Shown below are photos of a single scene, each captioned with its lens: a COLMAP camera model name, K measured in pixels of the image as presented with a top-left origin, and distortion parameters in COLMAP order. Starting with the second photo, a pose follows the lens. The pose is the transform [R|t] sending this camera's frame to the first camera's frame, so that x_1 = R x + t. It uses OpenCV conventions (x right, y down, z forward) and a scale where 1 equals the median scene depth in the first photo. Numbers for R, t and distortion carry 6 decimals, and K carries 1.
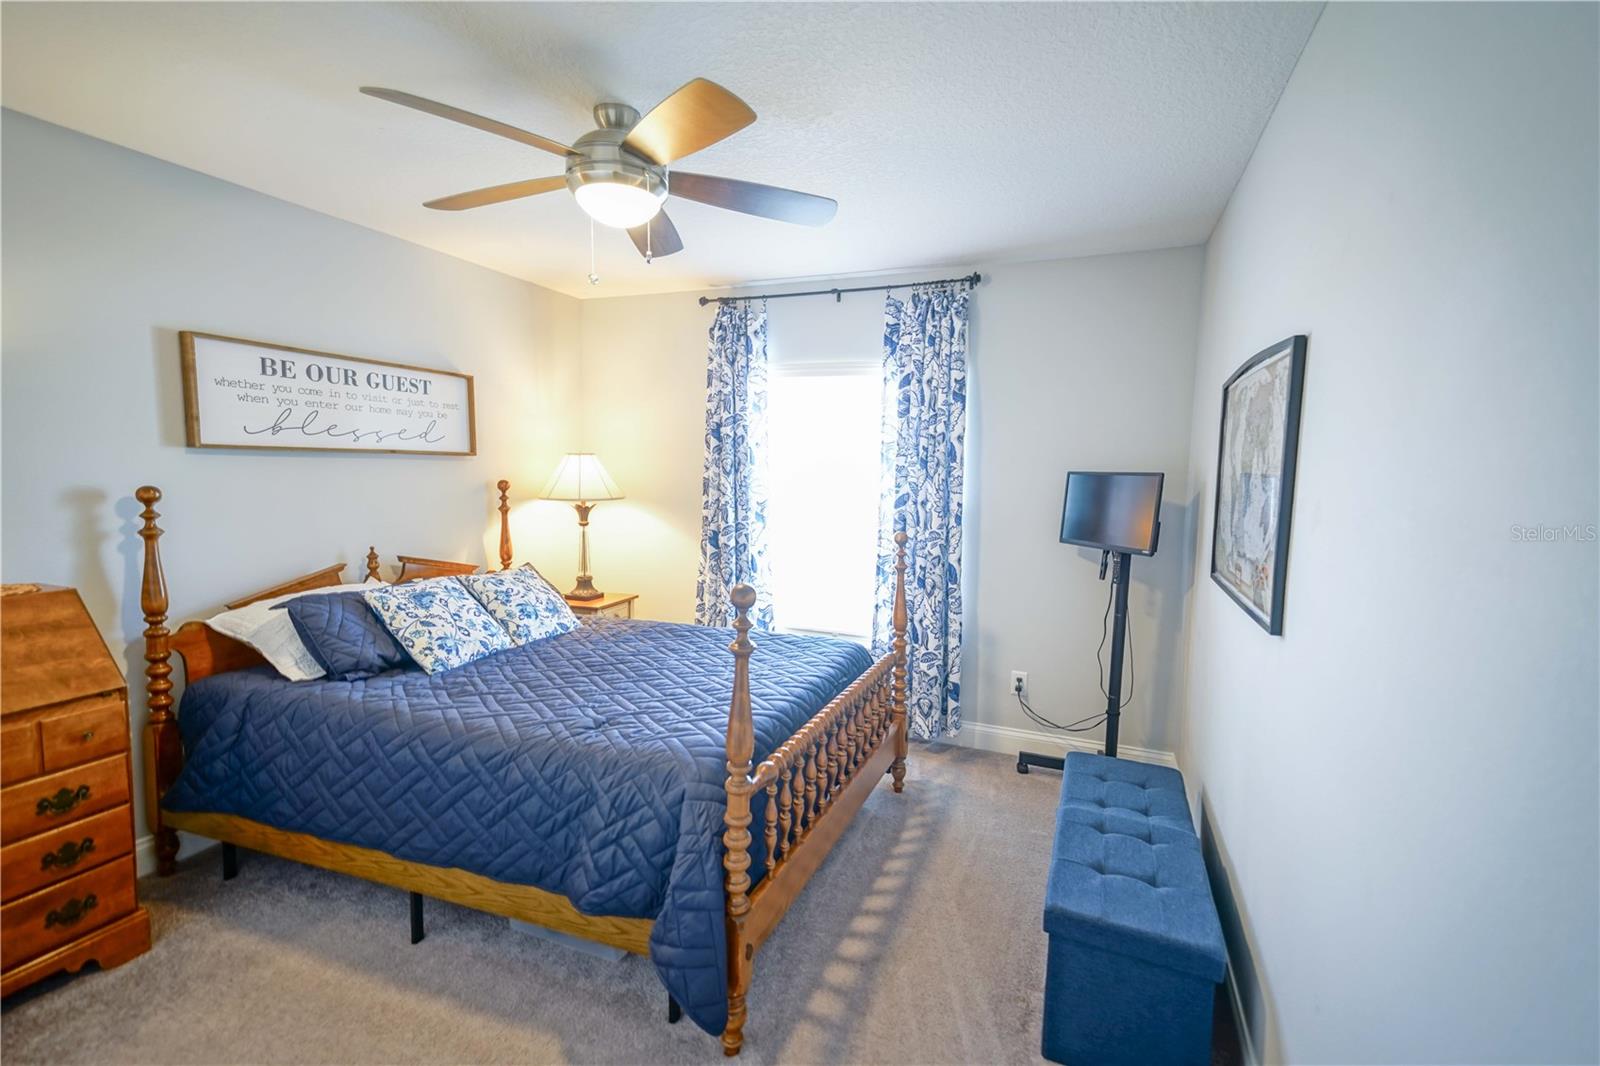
lens RADIAL K [[721.8, 0, 802.8], [0, 721.8, 529.0], [0, 0, 1]] dist [0.060605, -0.019590]
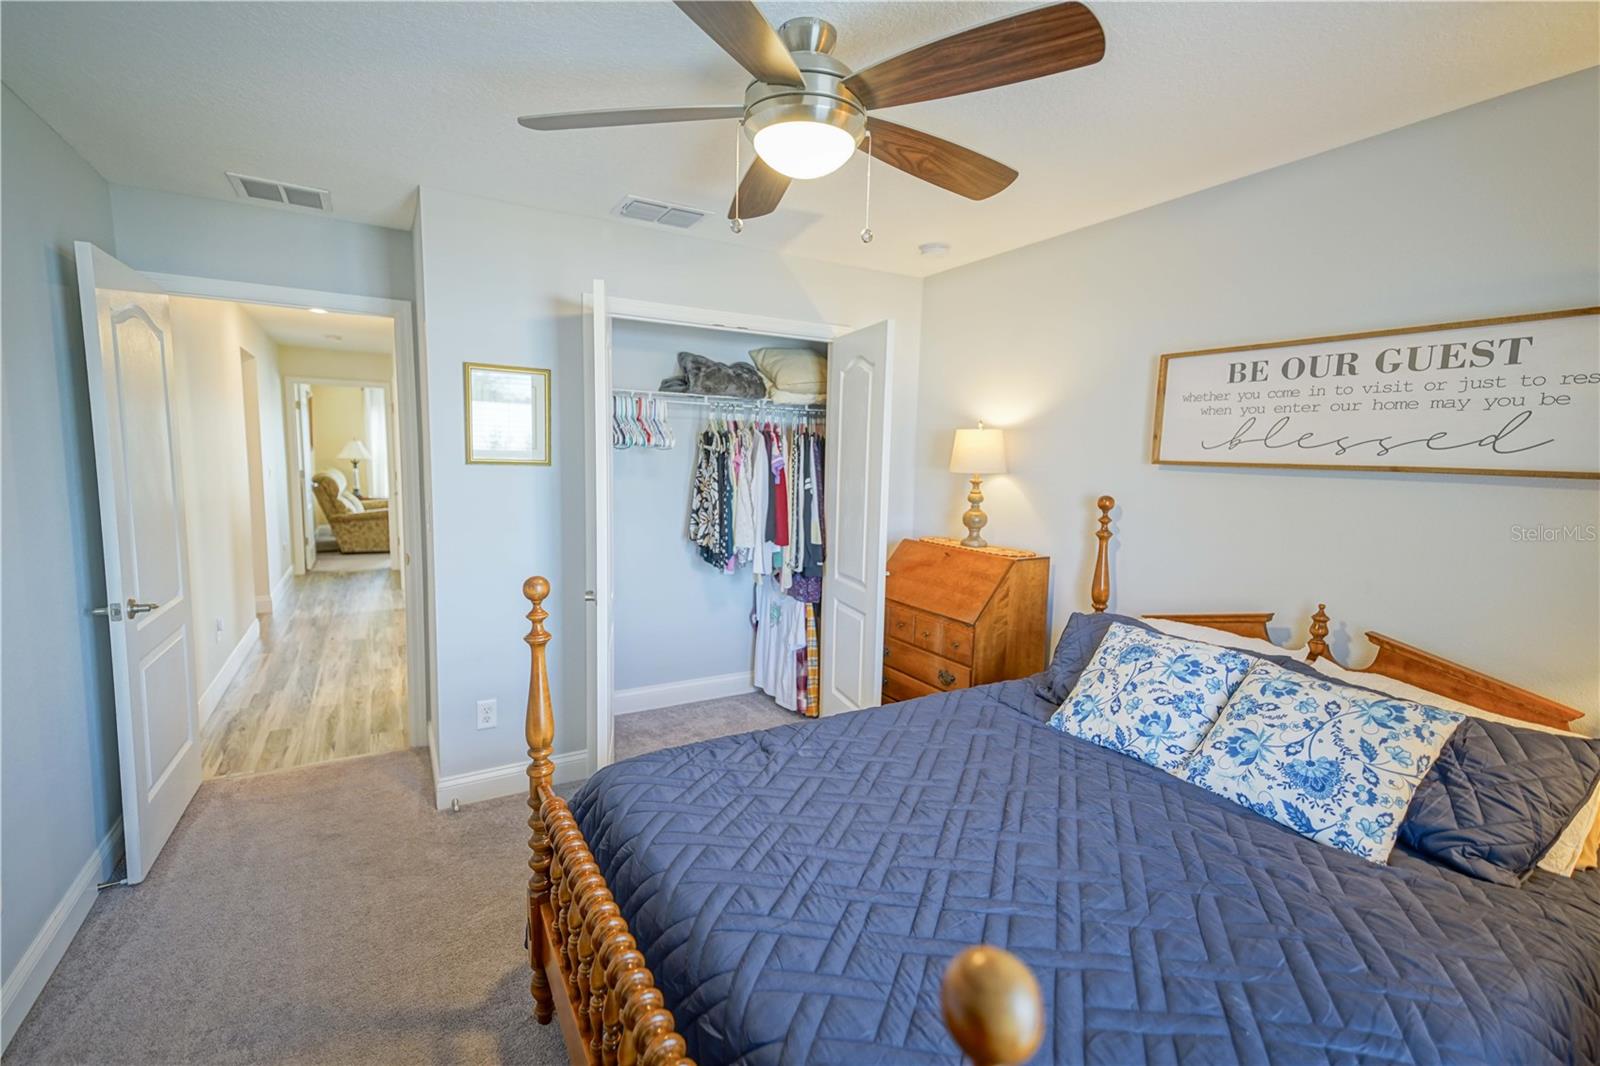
lens RADIAL K [[721.8, 0, 802.8], [0, 721.8, 529.0], [0, 0, 1]] dist [0.060605, -0.019590]
pose [[-0.608535, 0.052511, -0.791788, 0.286501], [-0.109687, 0.982663, 0.149471, -0.104593], [0.785910, 0.177807, -0.592225, 1.090088]]
